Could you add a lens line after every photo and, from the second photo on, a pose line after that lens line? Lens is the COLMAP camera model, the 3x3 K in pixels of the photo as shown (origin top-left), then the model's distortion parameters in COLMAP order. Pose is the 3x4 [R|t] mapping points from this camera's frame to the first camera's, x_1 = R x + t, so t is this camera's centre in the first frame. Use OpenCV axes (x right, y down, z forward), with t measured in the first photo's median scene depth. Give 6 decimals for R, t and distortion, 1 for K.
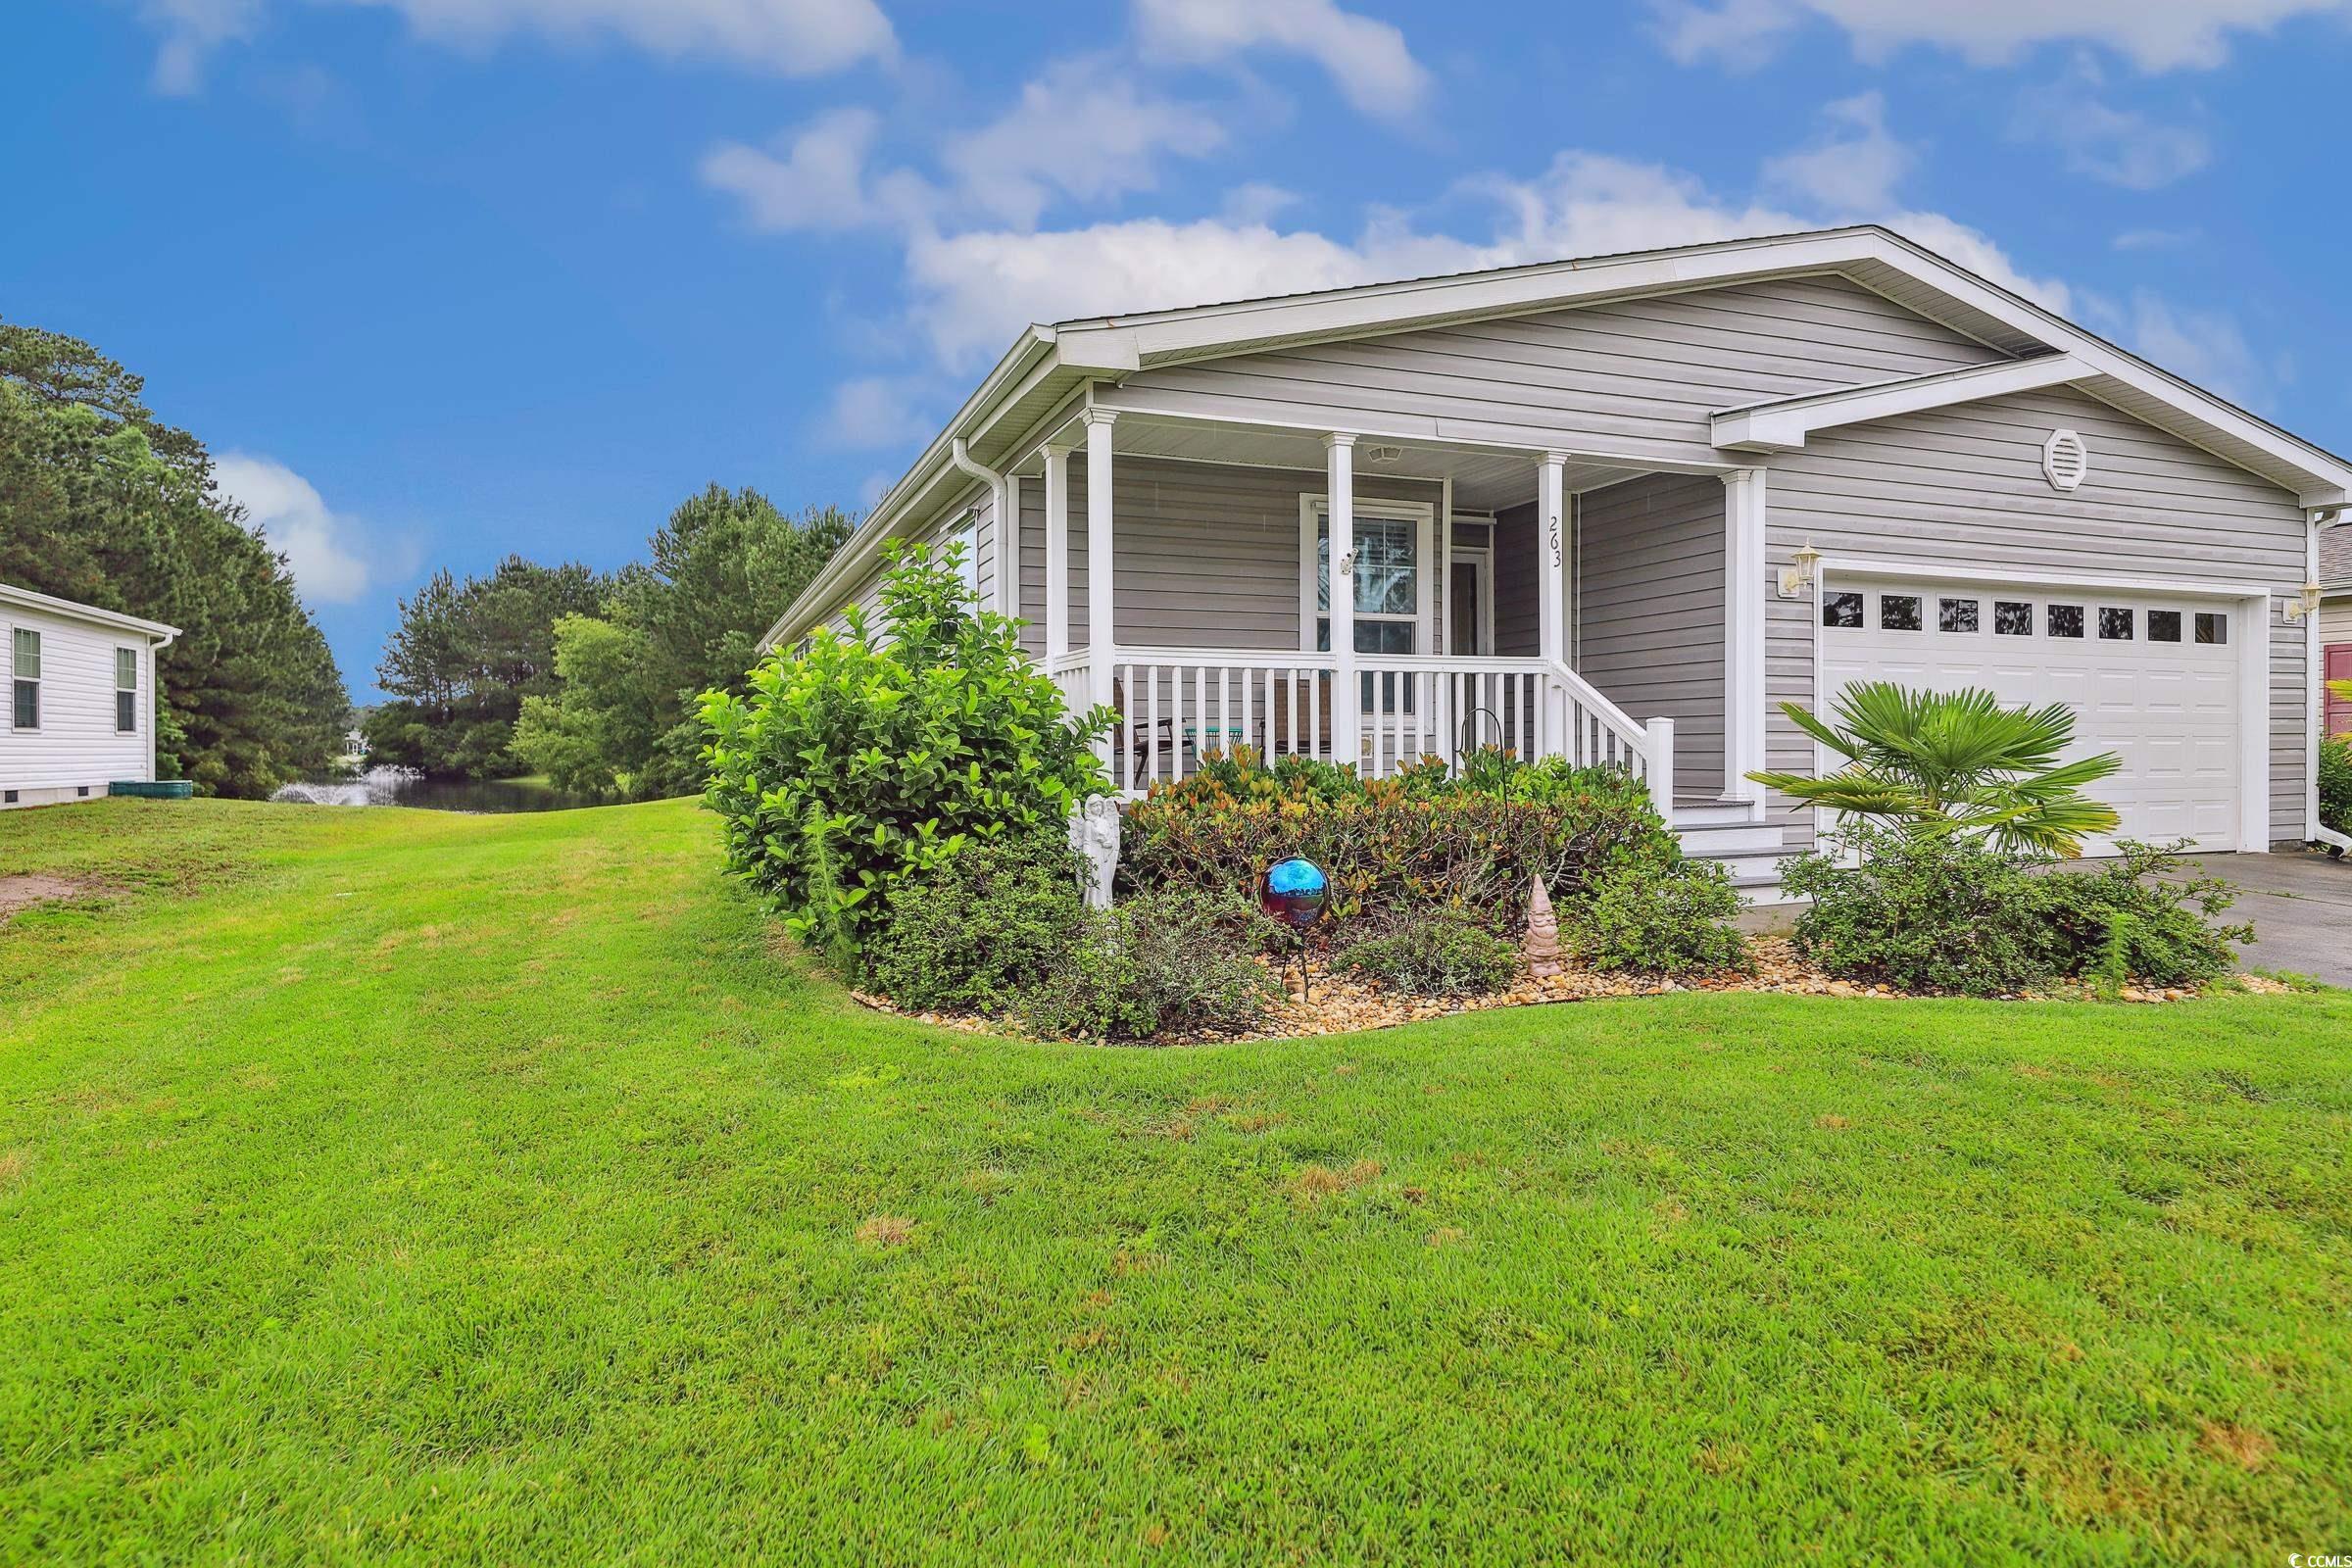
lens RADIAL K [[1278.4, 0, 1175.1], [0, 1278.4, 760.4], [0, 0, 1]] dist [0.003287, -0.000528]
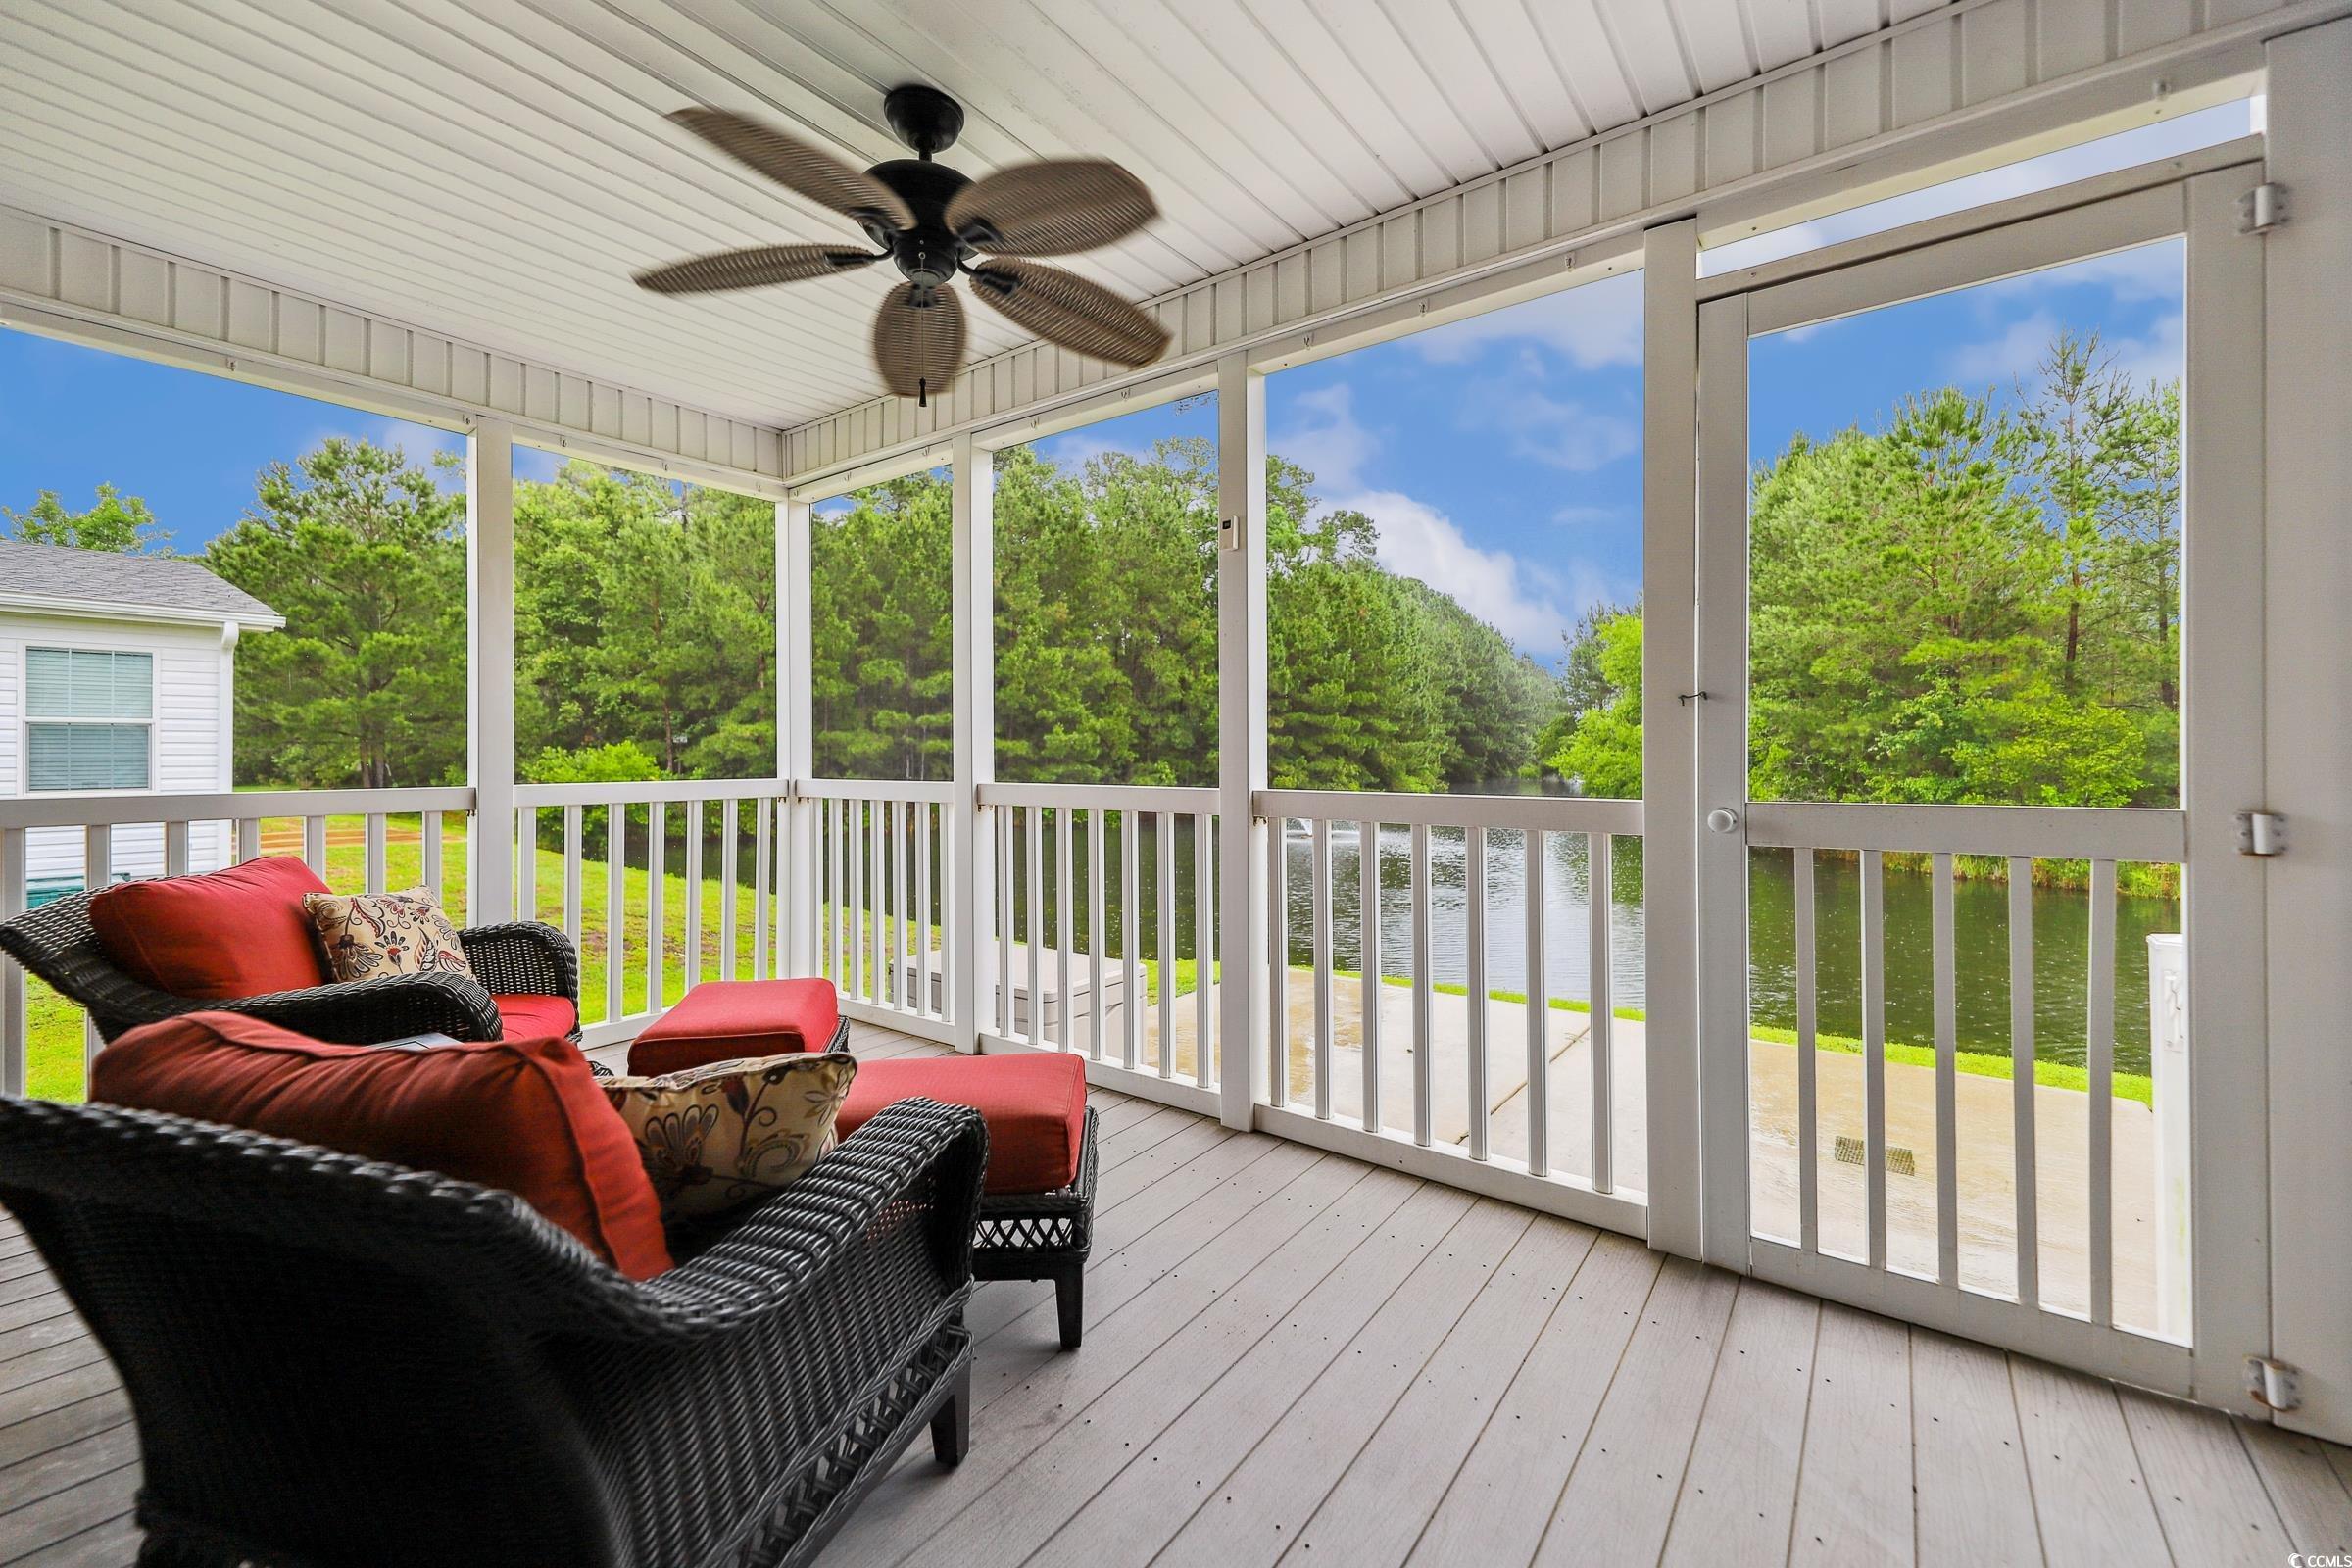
lens RADIAL K [[961.0, 0, 1181.7], [0, 961.0, 744.1], [0, 0, 1]] dist [0.008506, -0.000188]
pose [[0.527785, -0.005903, -0.849358, -0.047872], [-0.006792, 0.999915, -0.011170, -0.012424], [0.849351, 0.011664, 0.527700, 0.334340]]
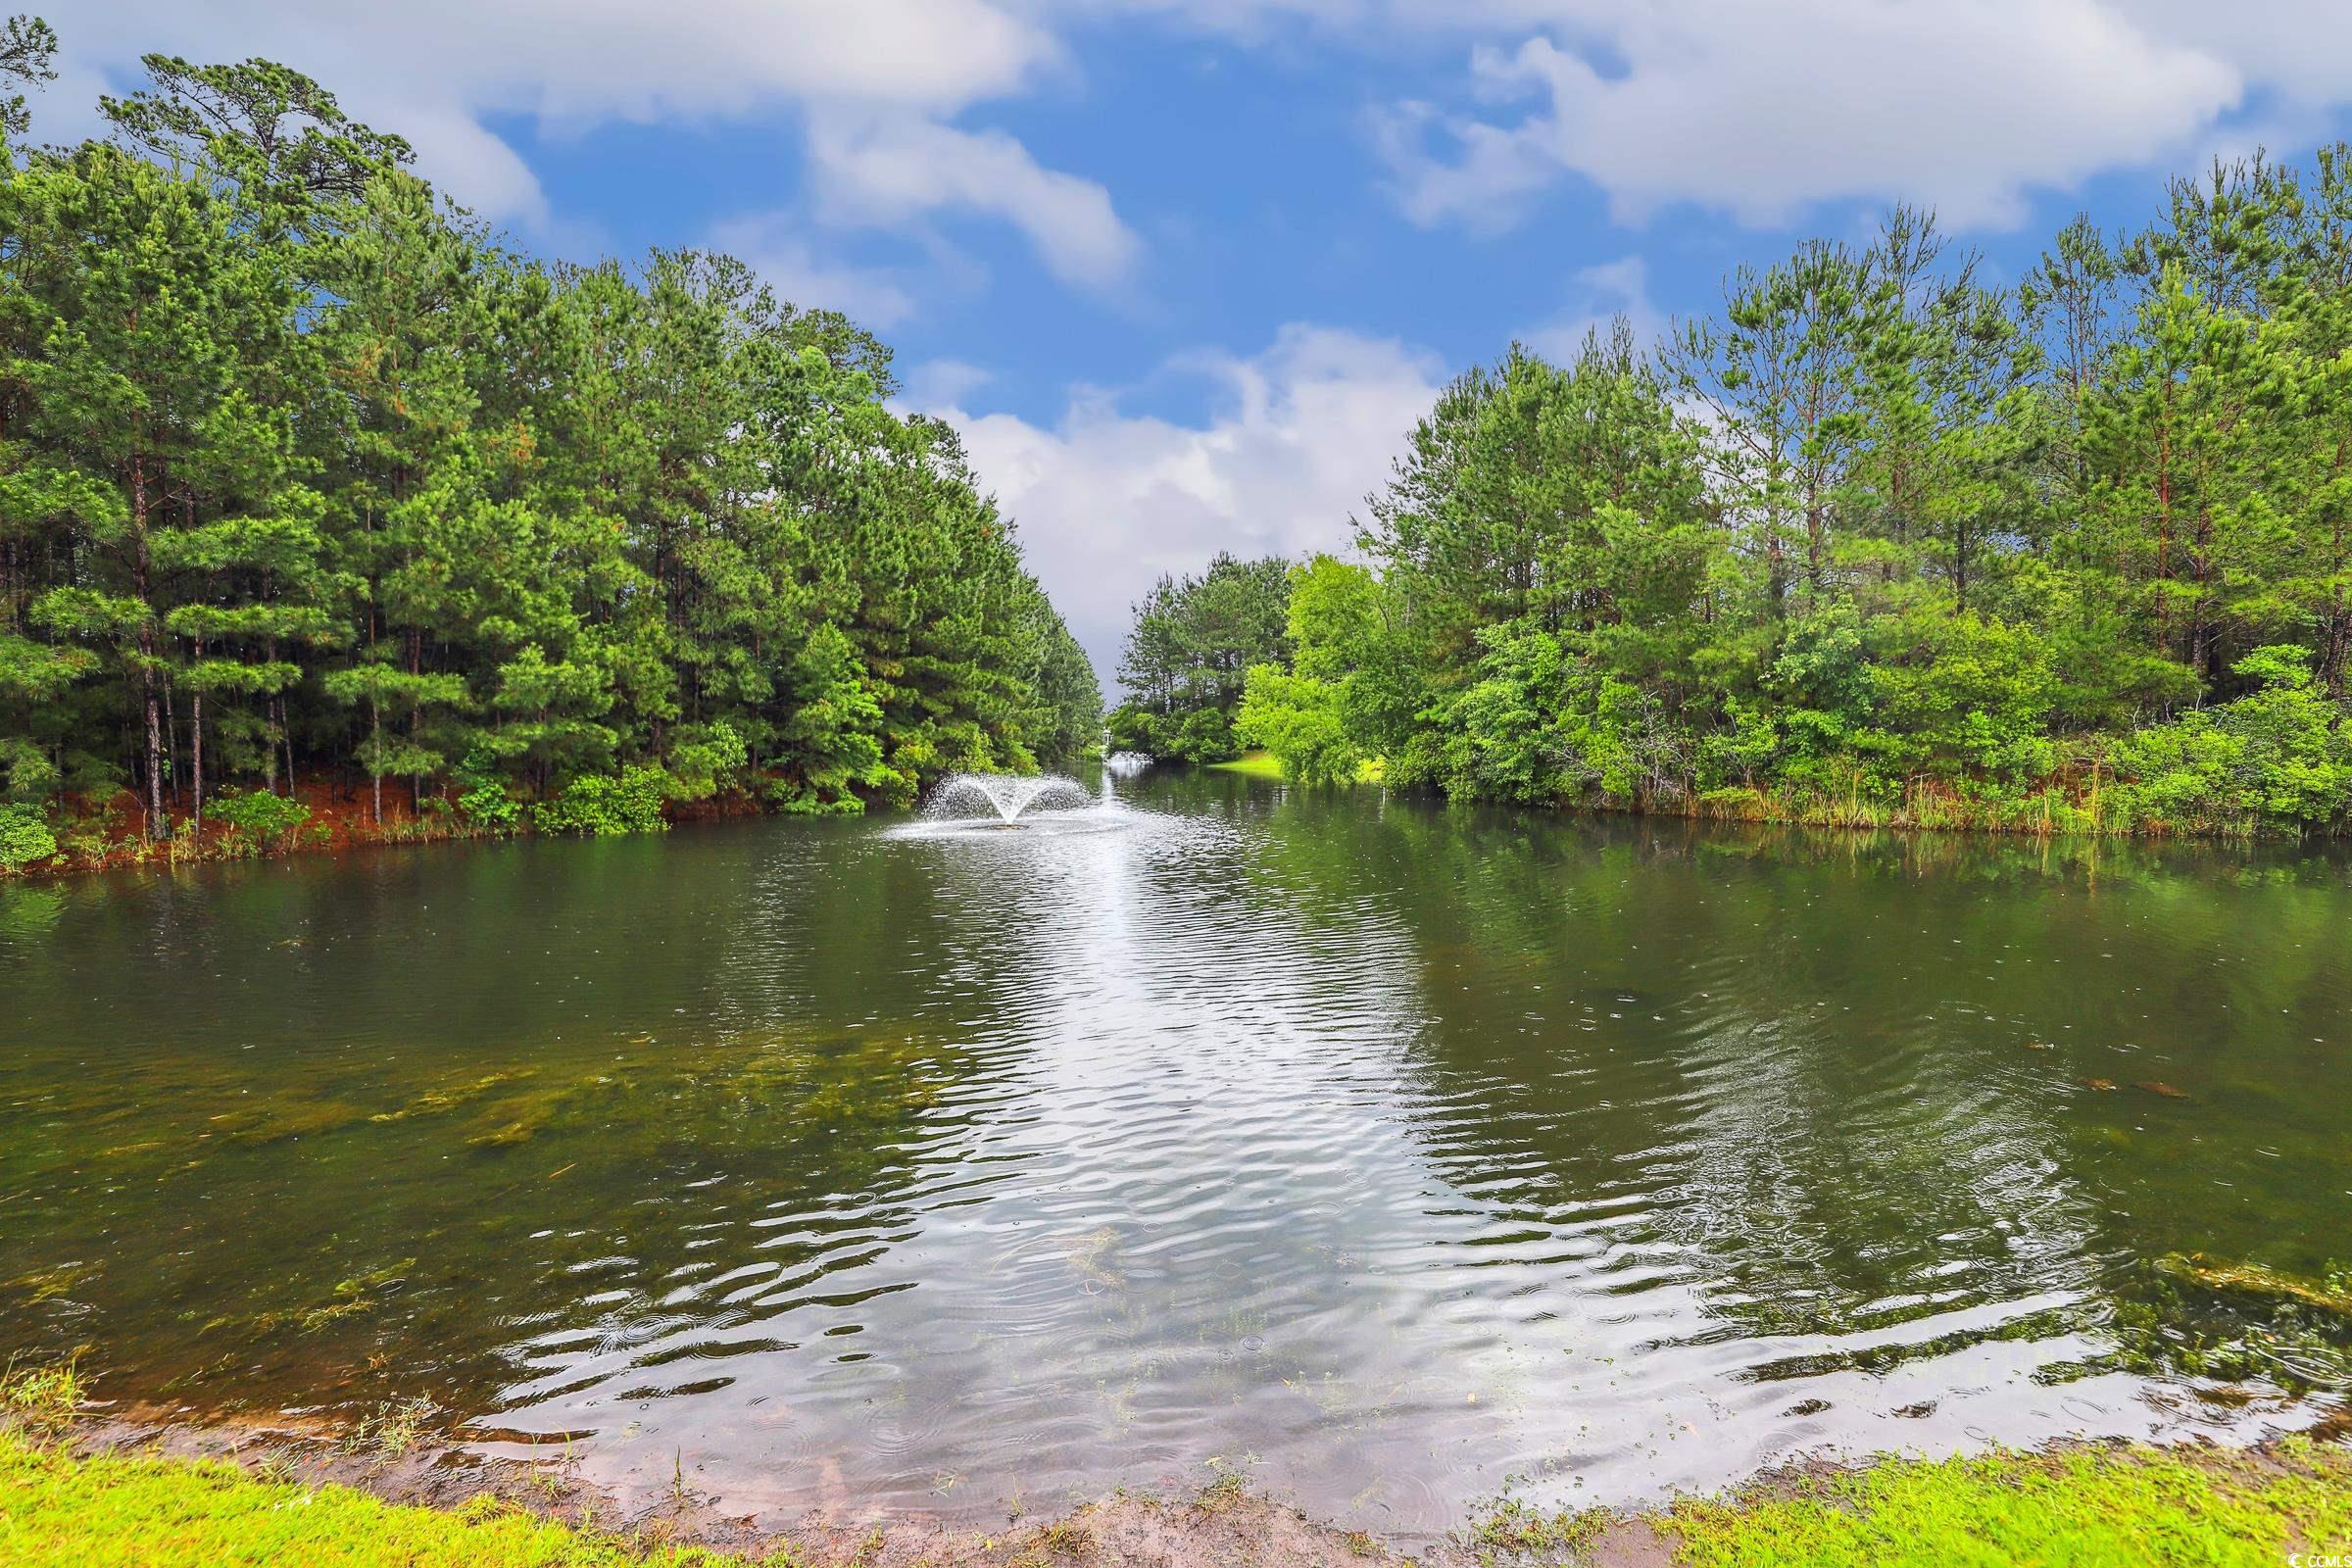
lens RADIAL K [[980.5, 0, 1178.6], [0, 980.5, 797.3], [0, 0, 1]] dist [0.001789, -0.003384]
pose [[0.873374, 0.016347, -0.486775, -0.223245], [0.008263, 0.998795, 0.048368, 0.004001], [0.486980, -0.046265, 0.872187, 0.393403]]
